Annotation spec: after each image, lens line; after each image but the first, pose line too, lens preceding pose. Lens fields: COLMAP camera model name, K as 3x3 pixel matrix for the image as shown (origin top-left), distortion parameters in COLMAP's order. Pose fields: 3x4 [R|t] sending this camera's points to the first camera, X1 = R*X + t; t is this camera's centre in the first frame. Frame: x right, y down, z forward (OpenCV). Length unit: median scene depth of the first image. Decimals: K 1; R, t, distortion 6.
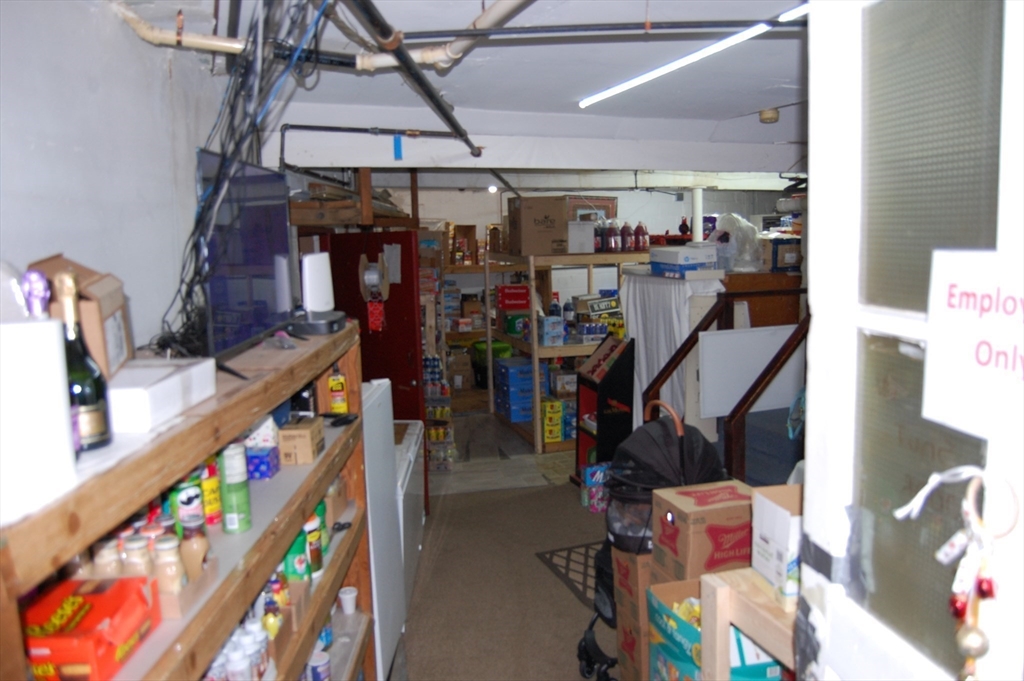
lens RADIAL K [[793.2, 0, 512.0], [0, 793.2, 340.5], [0, 0, 1]] dist [-0.089531, 0.031313]
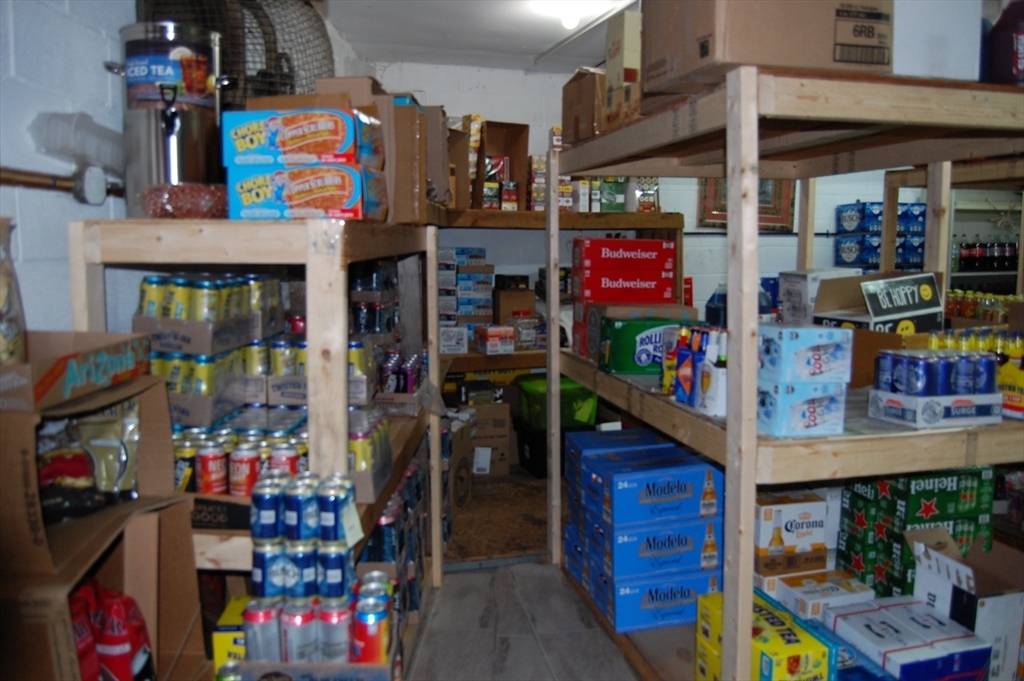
lens RADIAL K [[793.2, 0, 512.0], [0, 793.2, 340.5], [0, 0, 1]] dist [-0.089531, 0.031313]
pose [[0.997396, 0.024795, -0.067716, -0.021143], [-0.025645, 0.999602, -0.011715, -0.014189], [0.067399, 0.013421, 0.997636, 0.543948]]
